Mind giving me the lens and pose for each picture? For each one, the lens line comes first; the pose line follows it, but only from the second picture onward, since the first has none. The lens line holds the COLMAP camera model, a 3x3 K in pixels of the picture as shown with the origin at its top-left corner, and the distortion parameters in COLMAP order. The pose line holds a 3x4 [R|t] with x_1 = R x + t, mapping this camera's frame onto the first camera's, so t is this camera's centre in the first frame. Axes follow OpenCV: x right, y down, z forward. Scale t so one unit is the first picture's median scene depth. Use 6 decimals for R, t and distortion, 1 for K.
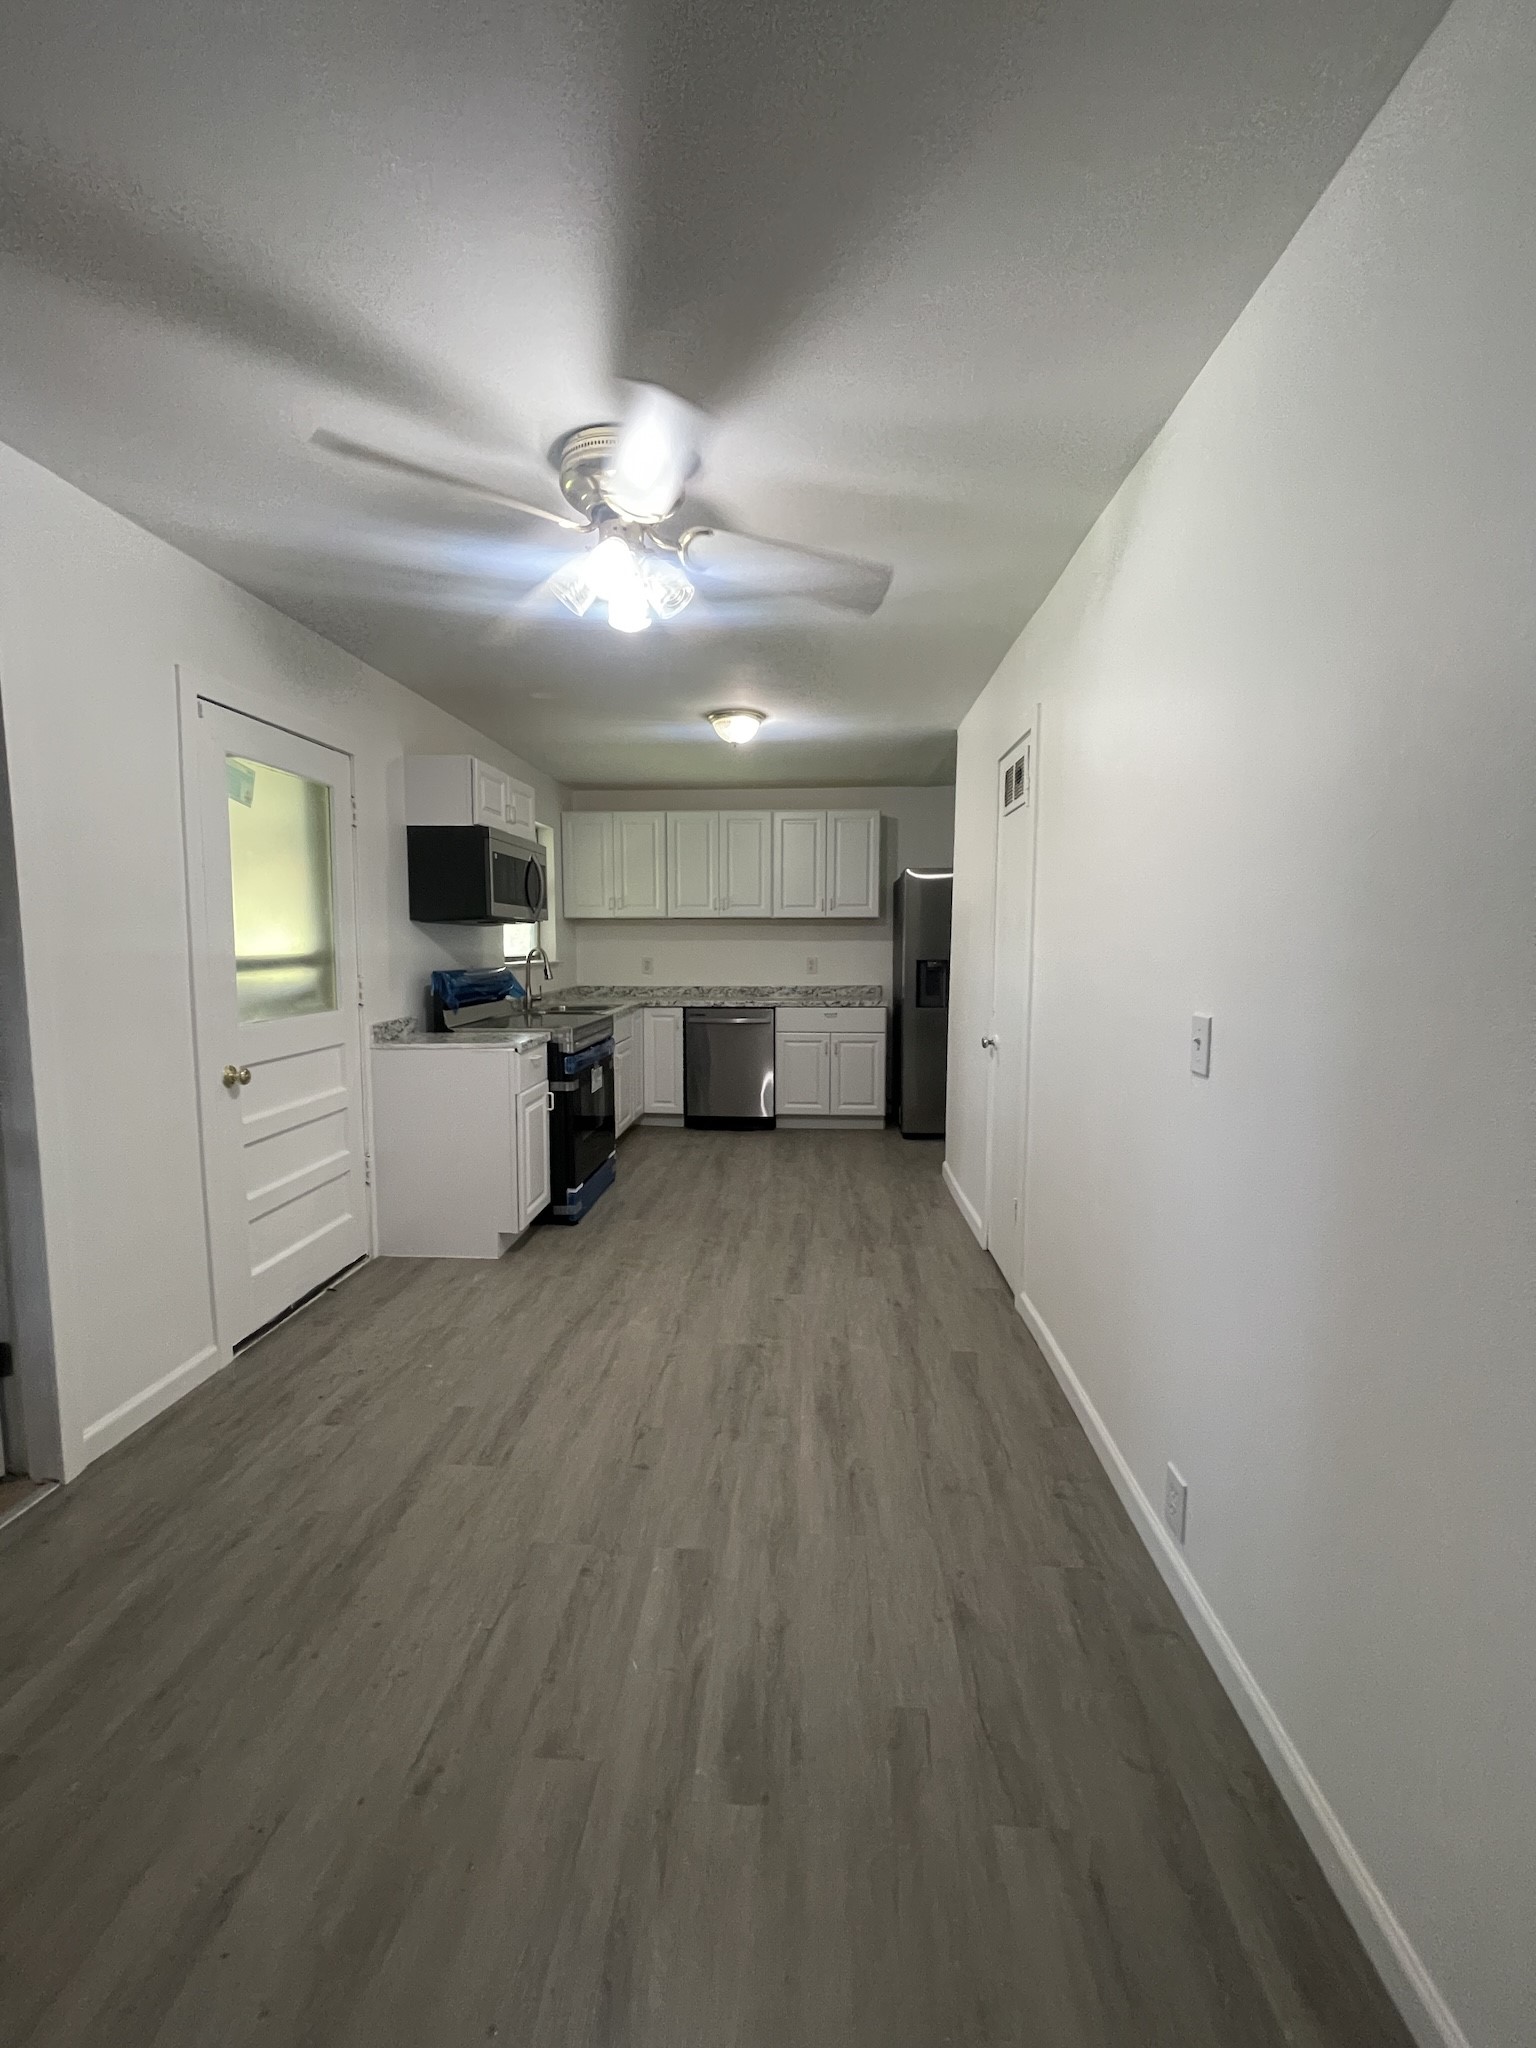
lens RADIAL K [[824.1, 0, 771.2], [0, 824.1, 1020.7], [0, 0, 1]] dist [-0.002760, 0.000768]
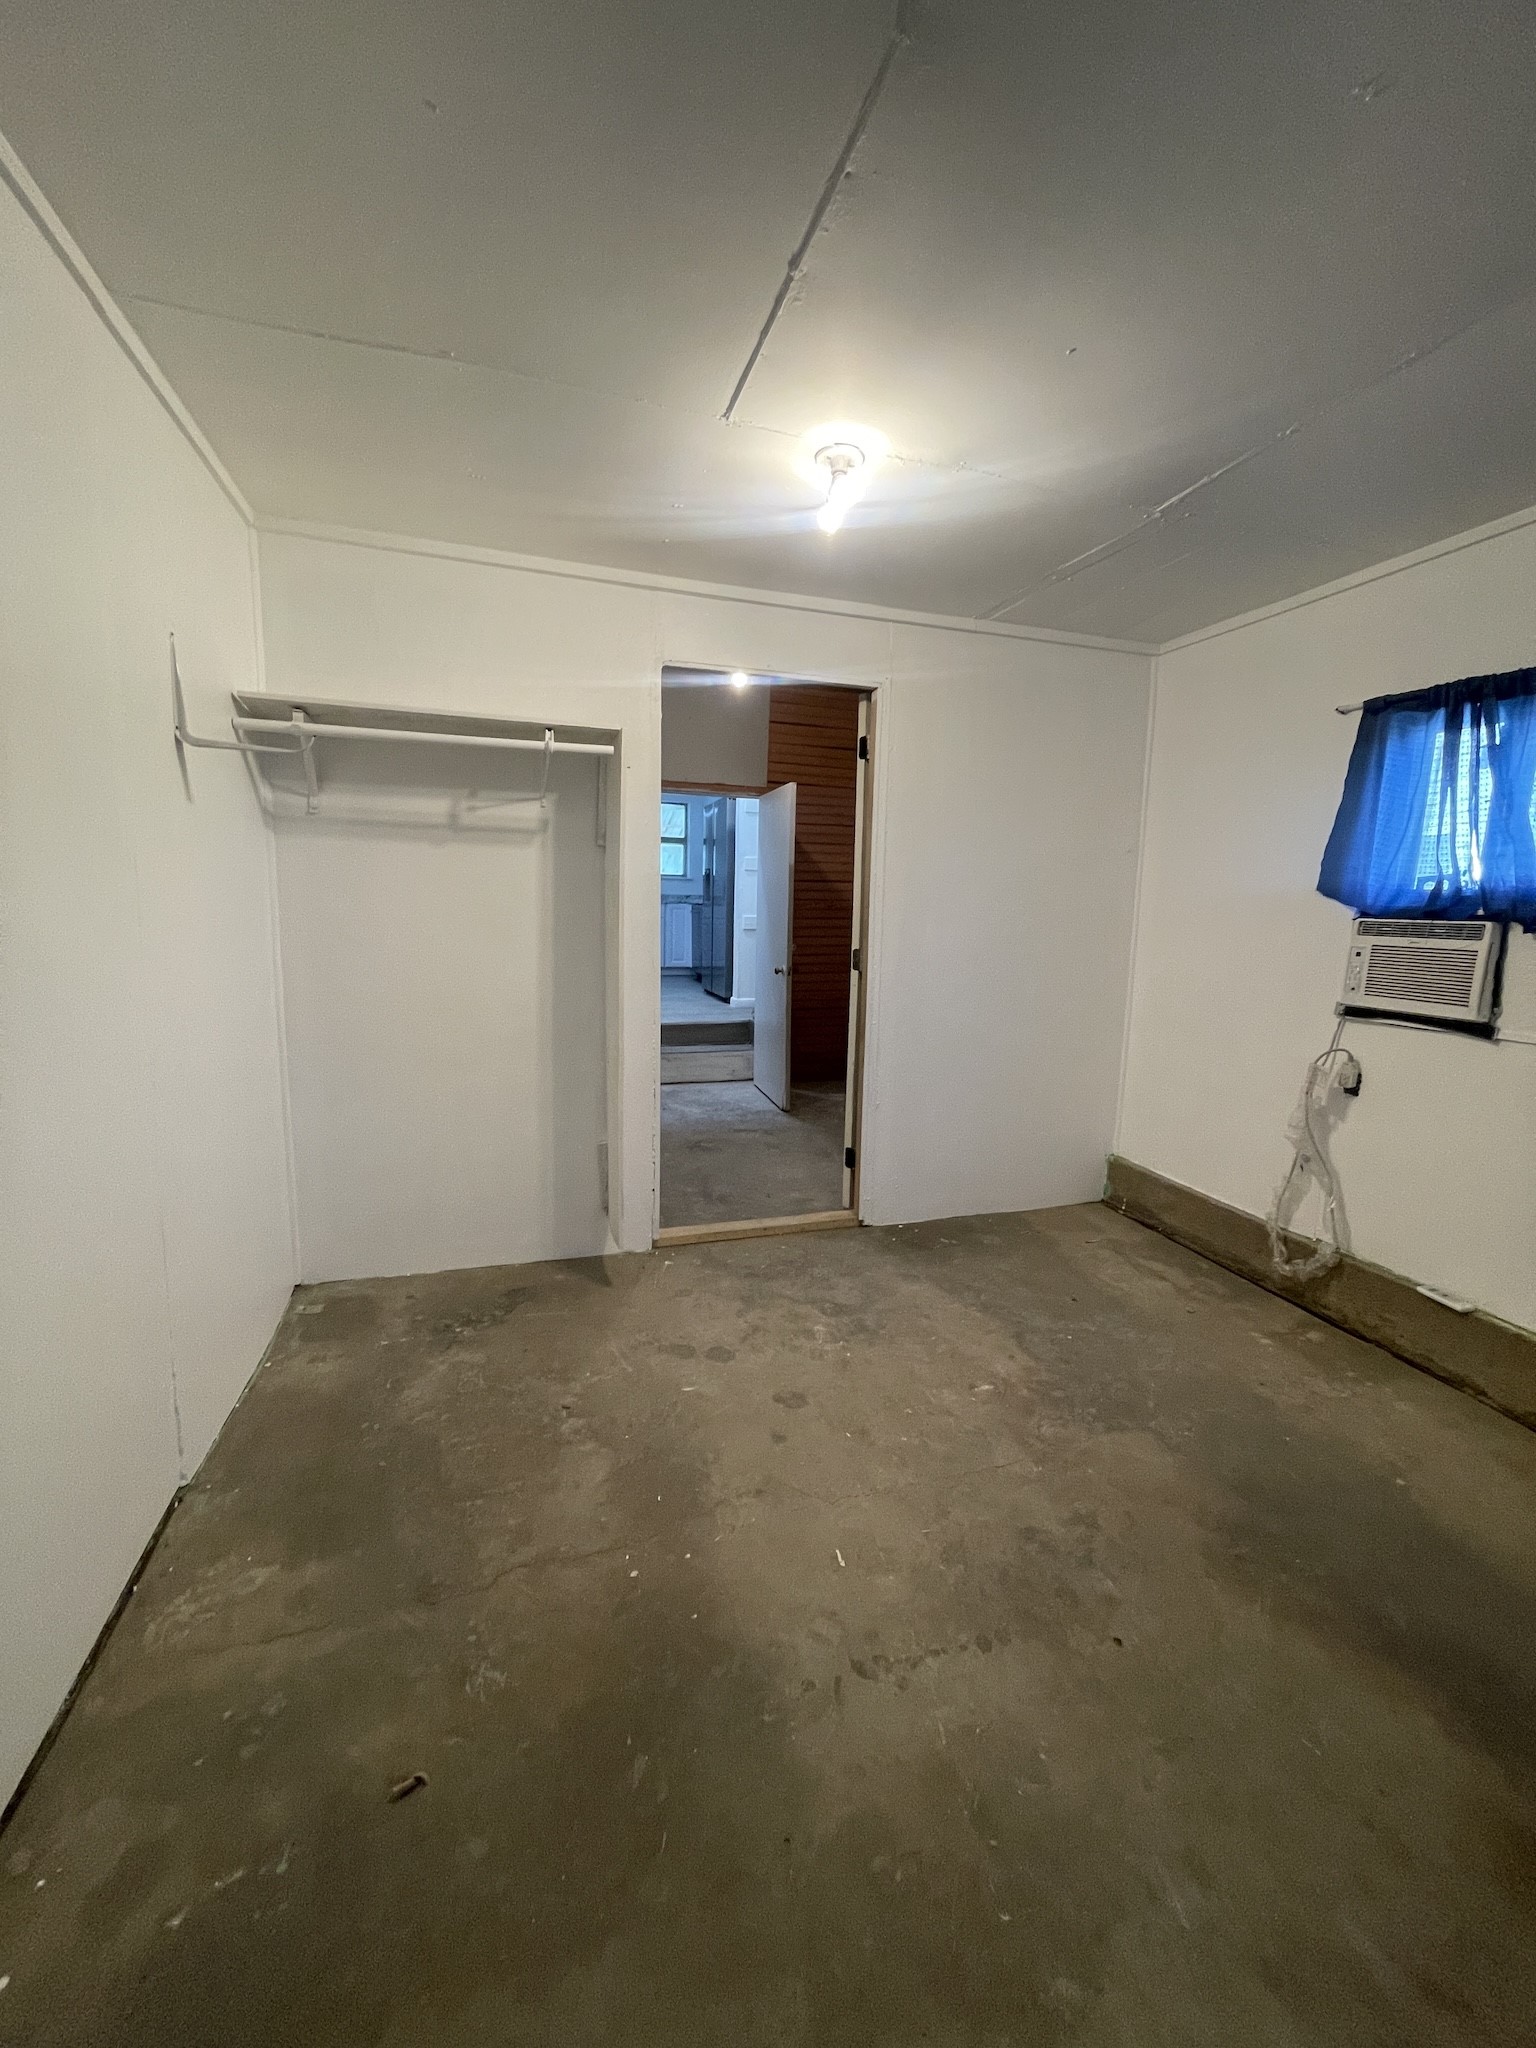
lens RADIAL K [[824.1, 0, 768.1], [0, 824.1, 1009.8], [0, 0, 1]] dist [-0.002760, 0.000768]
pose [[0.352533, 0.133758, -0.926191, 1.823115], [-0.114322, 0.988475, 0.099239, 0.014759], [0.928790, 0.070899, 0.363761, 0.658619]]
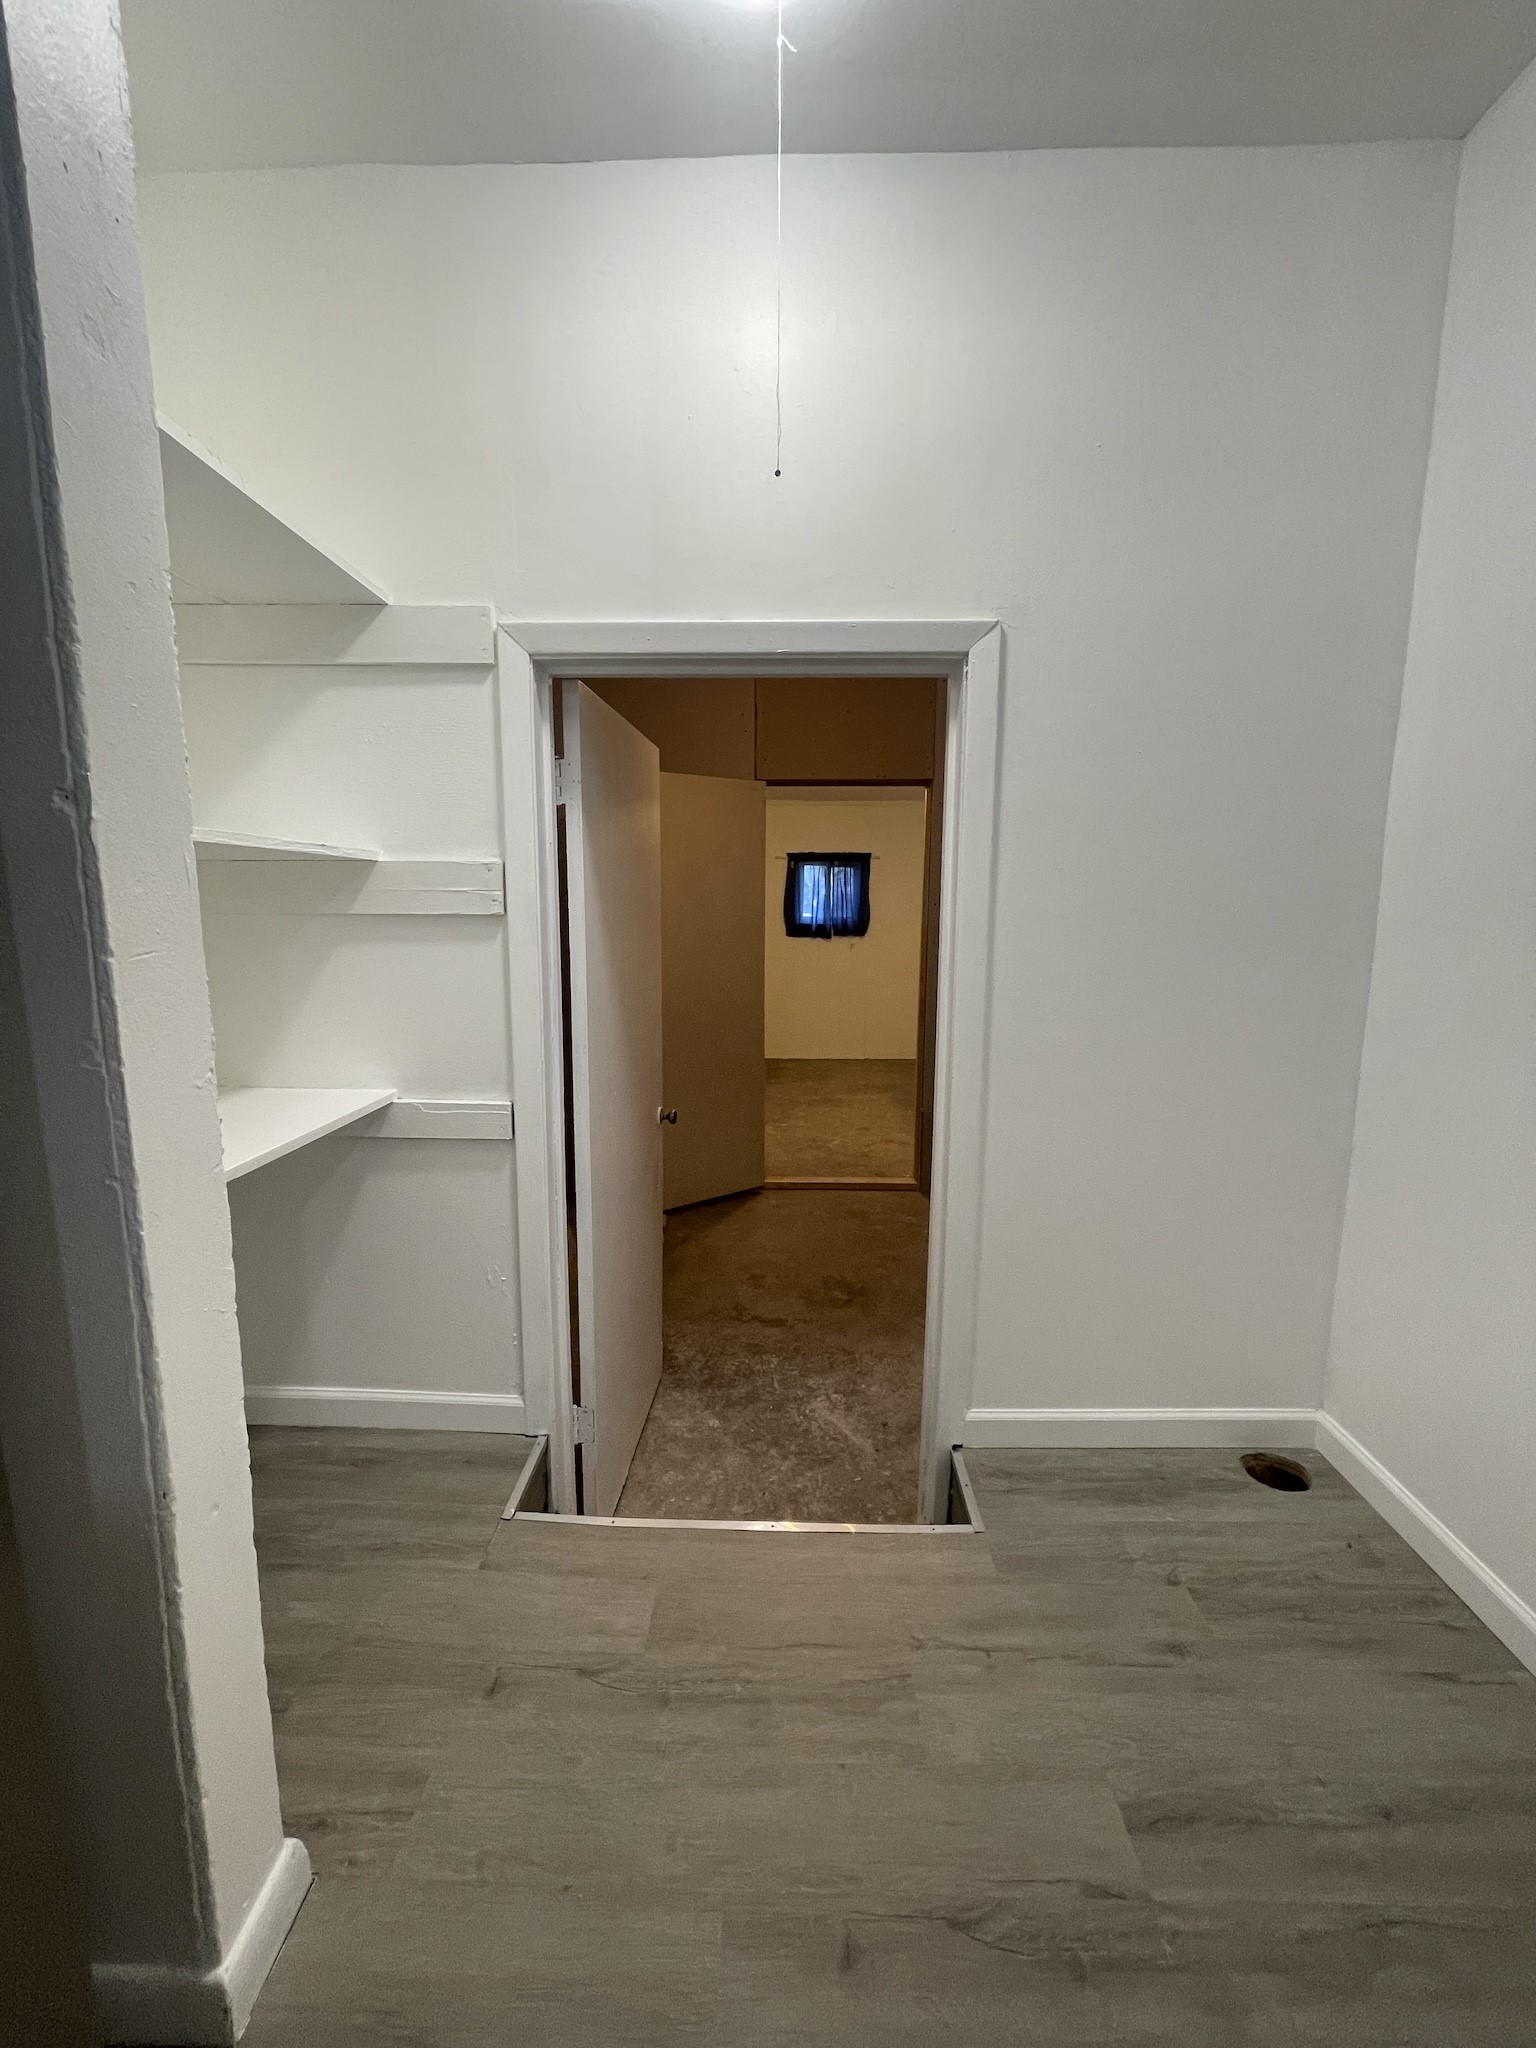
lens RADIAL K [[824.1, 0, 769.8], [0, 824.1, 1018.5], [0, 0, 1]] dist [-0.002760, 0.000768]
pose [[-0.036417, -0.144280, 0.988867, 0.262019], [0.096040, 0.984438, 0.147170, -0.063595], [-0.994711, 0.100330, -0.021993, 1.006944]]
